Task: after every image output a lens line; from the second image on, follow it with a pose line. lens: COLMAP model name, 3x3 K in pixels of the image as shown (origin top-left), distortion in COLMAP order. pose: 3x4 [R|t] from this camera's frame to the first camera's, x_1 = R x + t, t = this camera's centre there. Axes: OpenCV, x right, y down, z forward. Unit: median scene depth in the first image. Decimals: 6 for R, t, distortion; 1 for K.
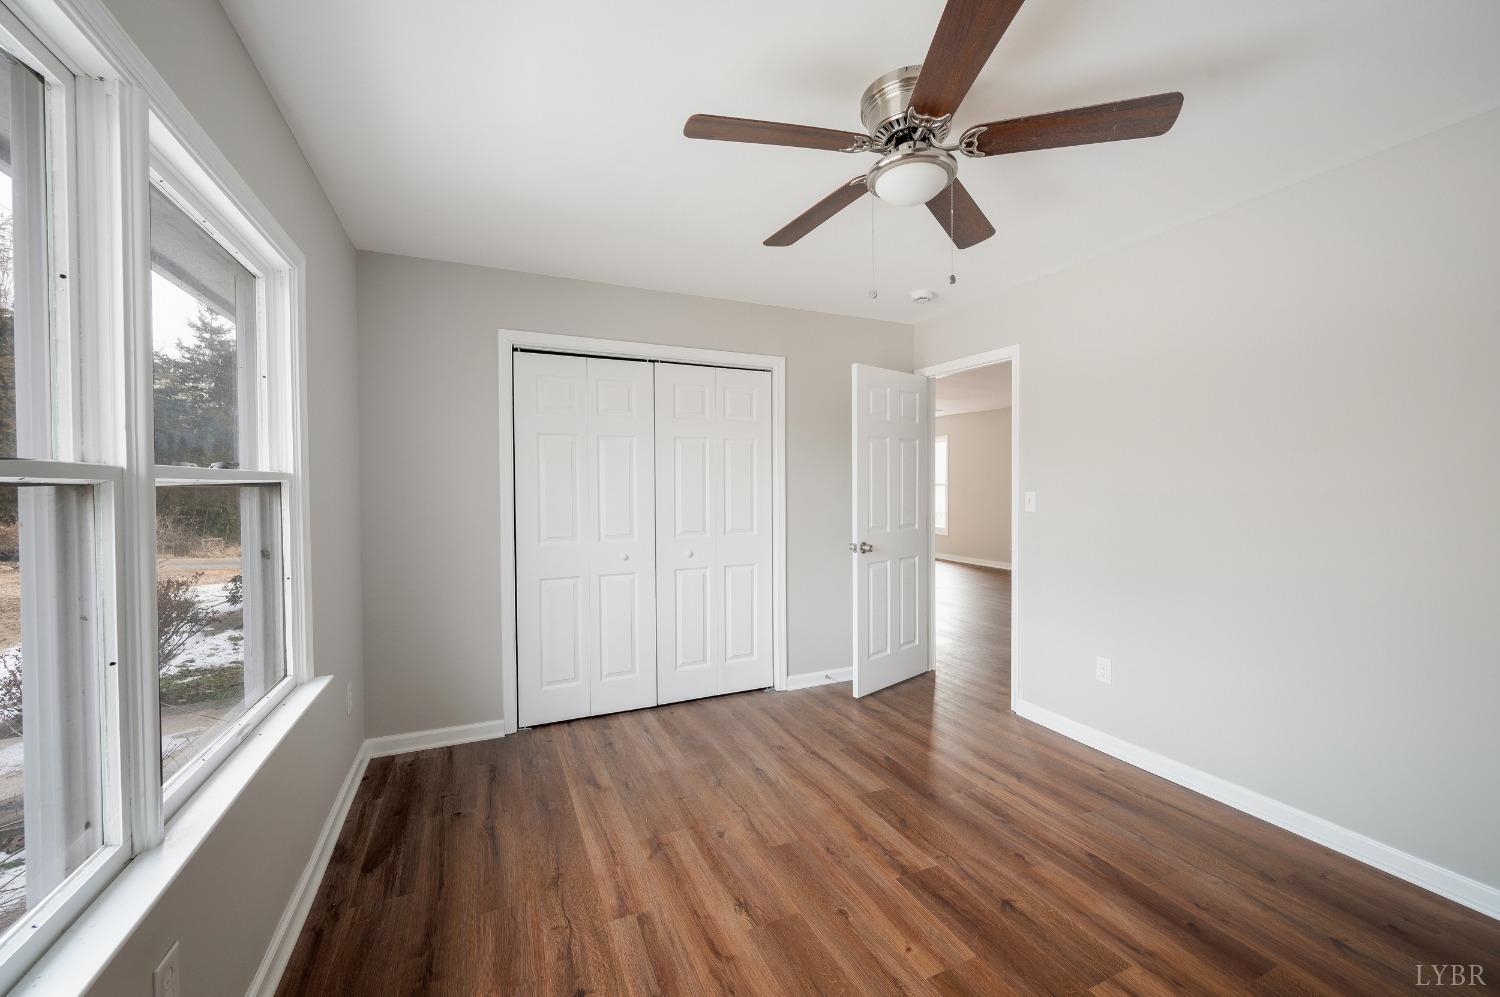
lens RADIAL K [[591.3, 0, 750.0], [0, 591.3, 498.5], [0, 0, 1]] dist [0.000220, -0.000023]
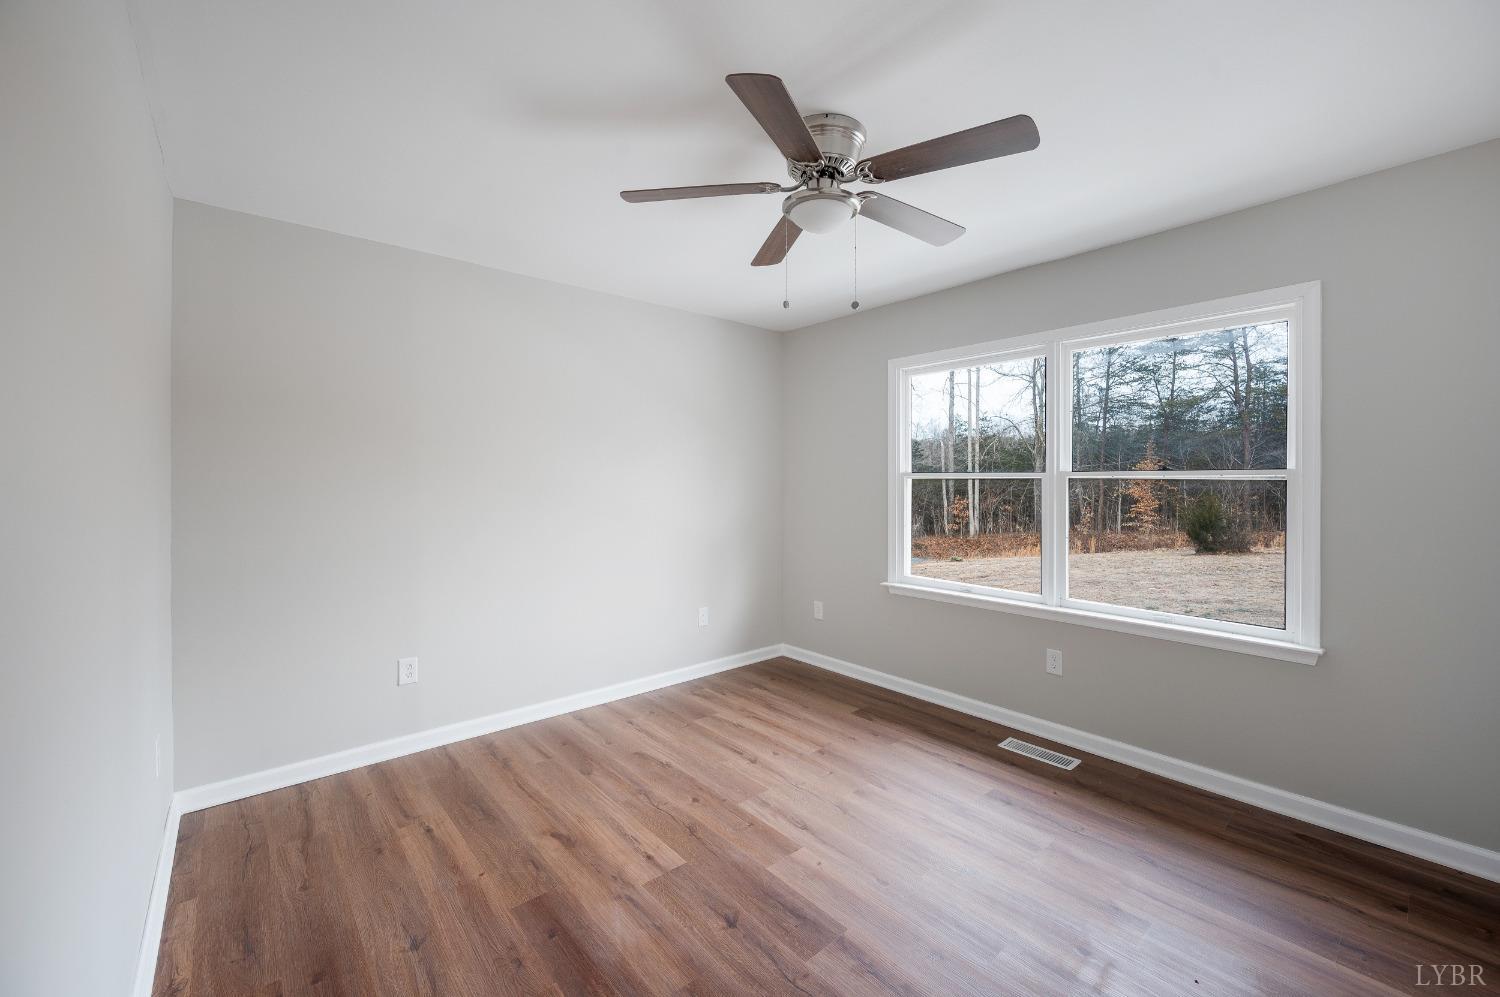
lens RADIAL K [[597.6, 0, 753.8], [0, 597.6, 480.5], [0, 0, 1]] dist [-0.000410, -0.000054]
pose [[-0.957683, 0.005034, -0.287783, 0.671450], [-0.000850, 0.999793, 0.020316, -0.040553], [0.287825, 0.019701, -0.957480, 1.909952]]
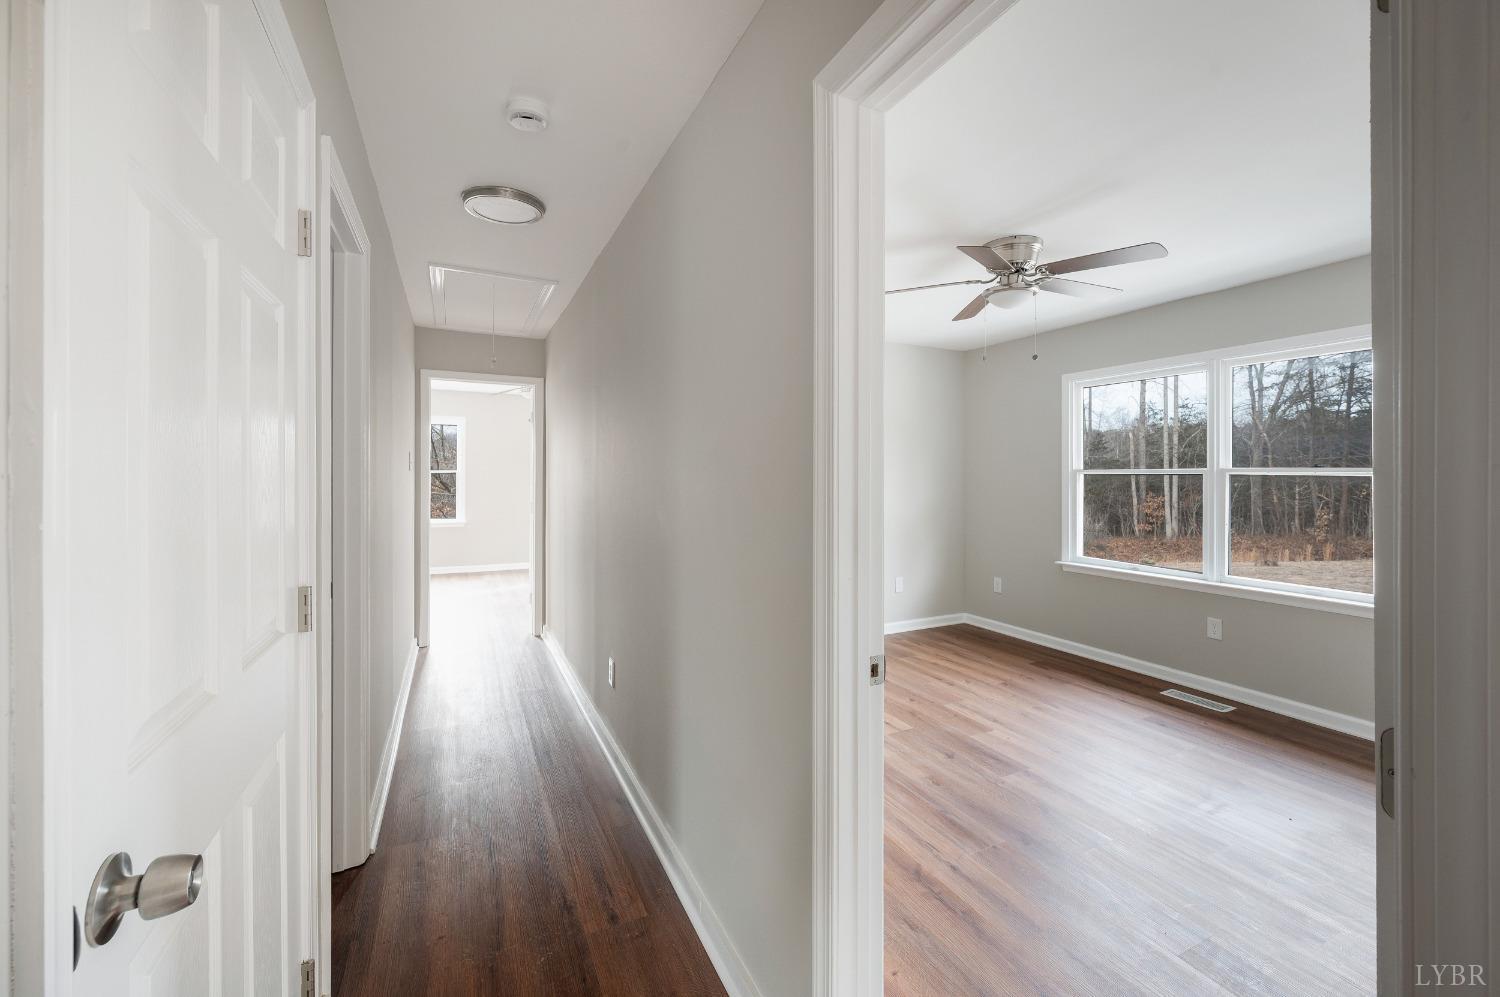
lens RADIAL K [[603.0, 0, 752.7], [0, 603.0, 474.0], [0, 0, 1]] dist [-0.000610, -0.000101]
pose [[-0.999414, 0.004264, -0.033956, 0.981512], [0.003678, 0.999844, 0.017283, -0.054066], [0.034024, 0.017148, -0.999274, 2.490309]]
